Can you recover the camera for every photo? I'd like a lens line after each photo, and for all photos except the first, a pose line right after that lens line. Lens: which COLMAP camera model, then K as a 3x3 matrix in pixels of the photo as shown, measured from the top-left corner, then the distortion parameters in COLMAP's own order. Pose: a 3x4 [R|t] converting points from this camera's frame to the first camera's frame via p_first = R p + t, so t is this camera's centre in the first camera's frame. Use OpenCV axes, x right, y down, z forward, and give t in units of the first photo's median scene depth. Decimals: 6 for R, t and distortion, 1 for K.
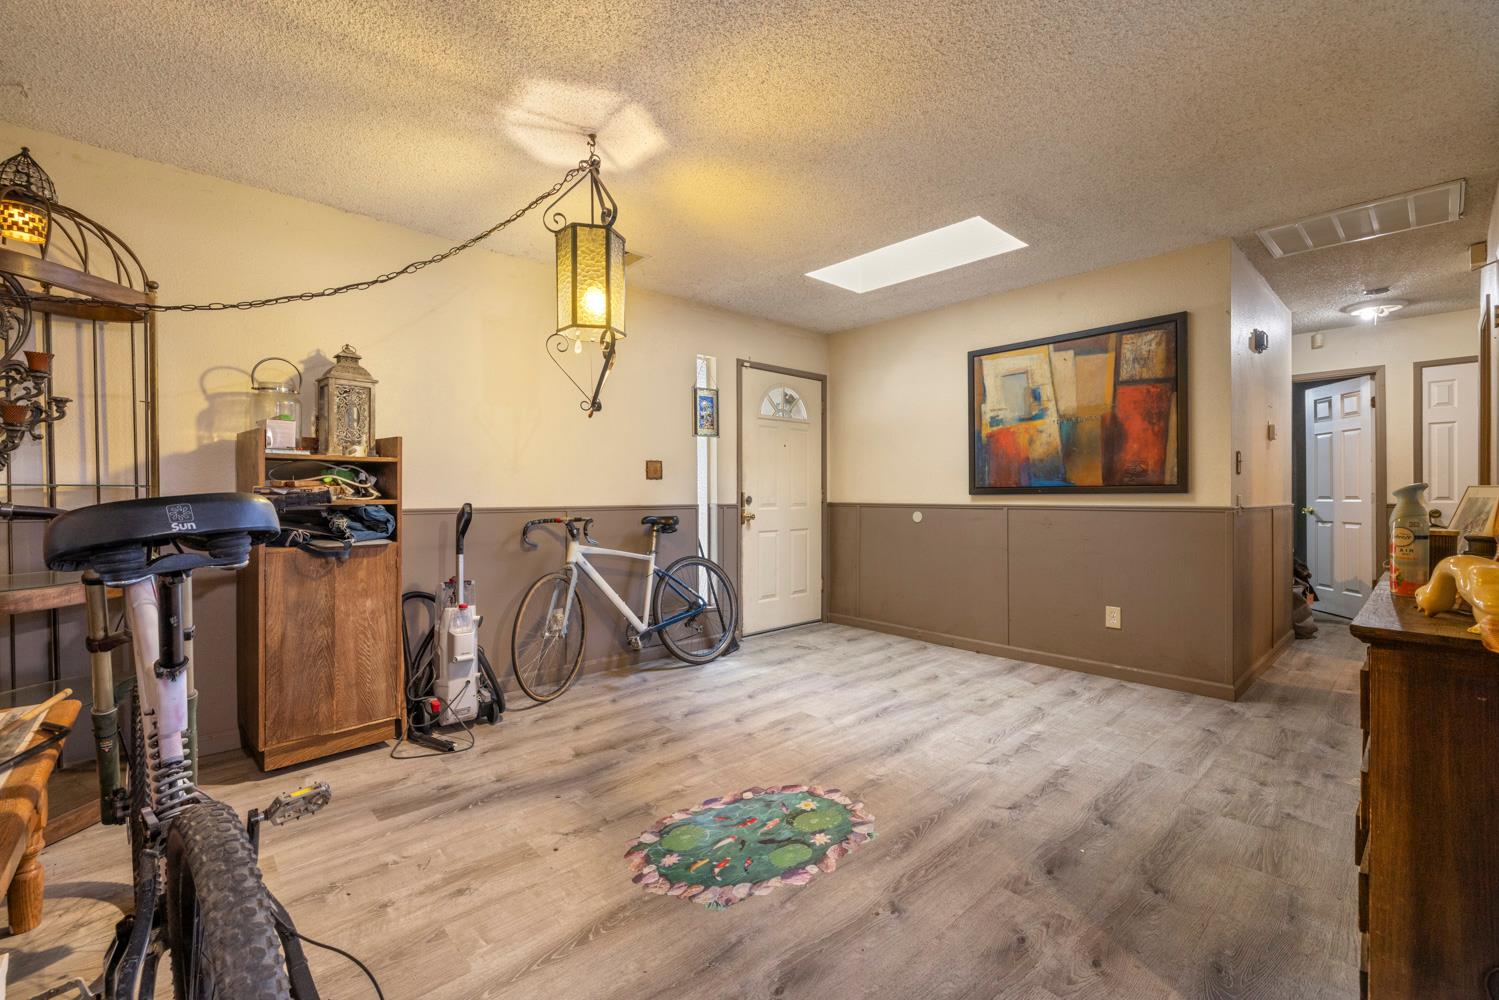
lens RADIAL K [[626.0, 0, 743.4], [0, 626.0, 498.9], [0, 0, 1]] dist [-0.000954, -0.000006]
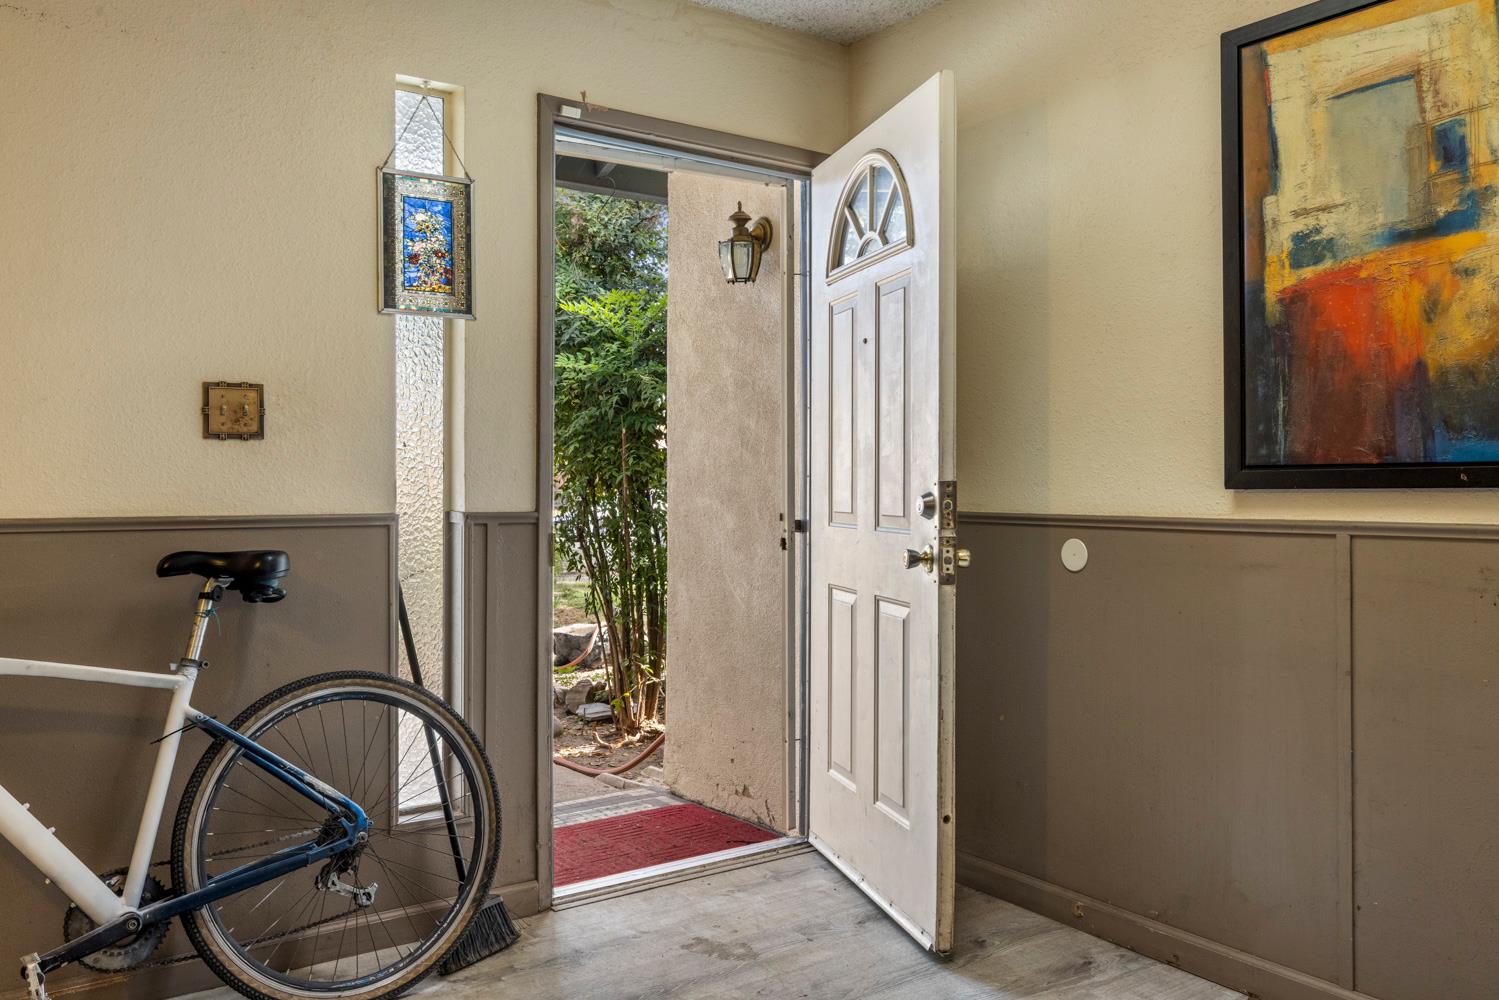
lens RADIAL K [[1164.3, 0, 752.1], [0, 1164.3, 483.5], [0, 0, 1]] dist [-0.000093, 0.003569]
pose [[0.993944, 0.003236, -0.109841, 0.212155], [-0.004186, 0.999956, -0.008414, -0.003664], [0.109809, 0.008822, 0.993914, 0.442341]]
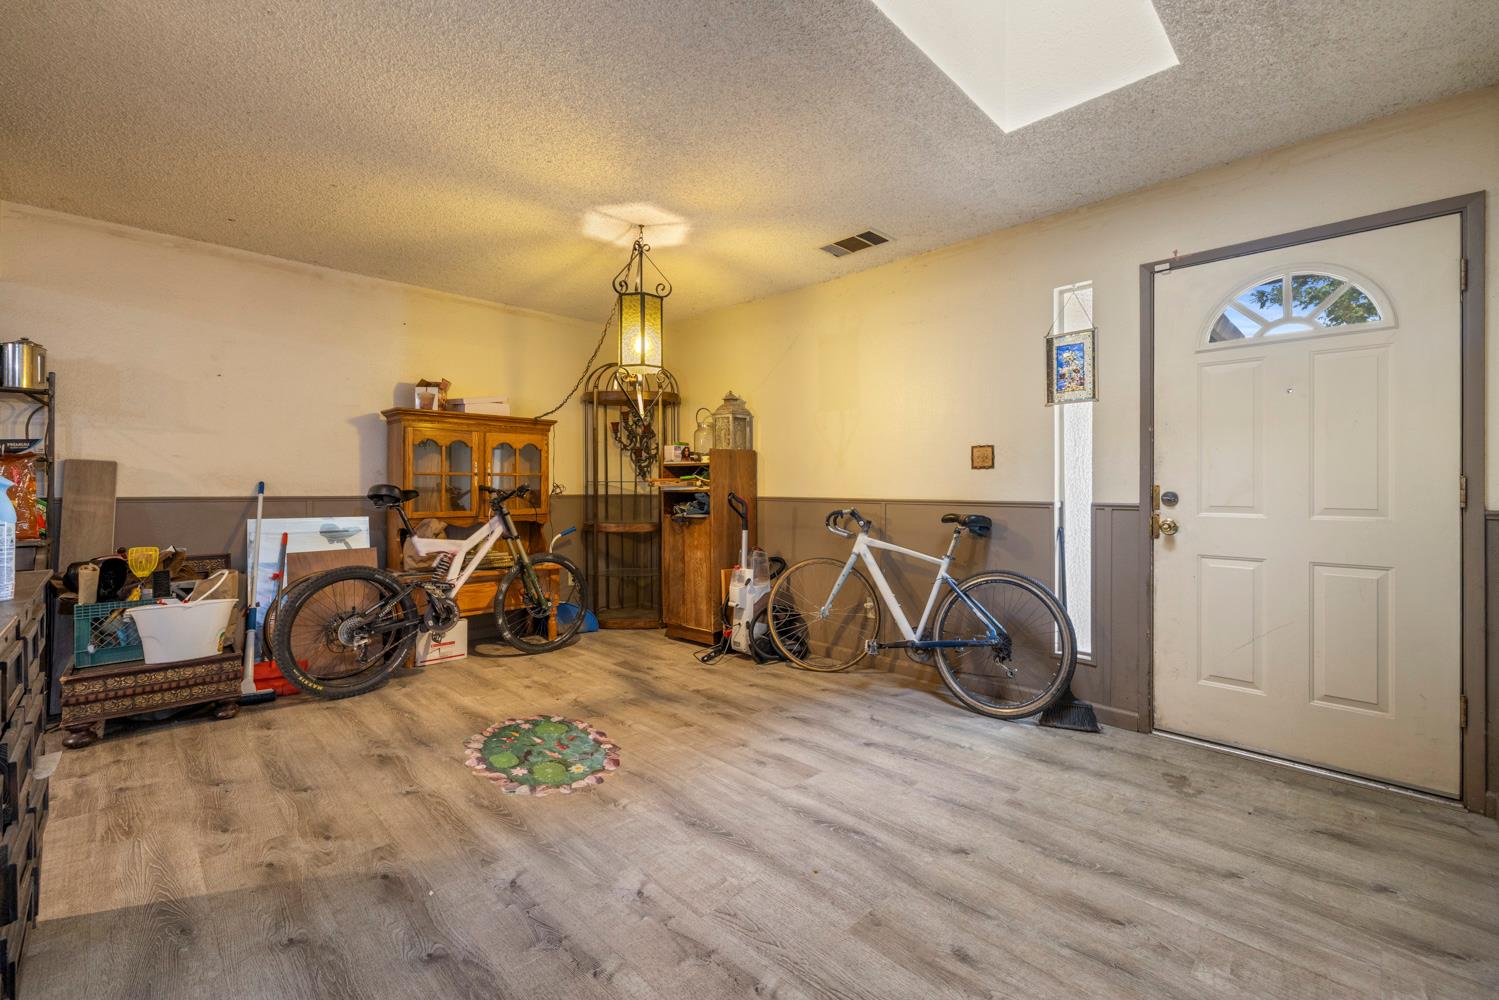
lens RADIAL K [[626.0, 0, 739.9], [0, 626.0, 486.0], [0, 0, 1]] dist [-0.000954, -0.000006]
pose [[0.047220, 0.000743, -0.998884, 0.686672], [-0.011275, 0.999936, 0.000211, -0.006009], [0.998821, 0.011253, 0.047226, 0.693761]]
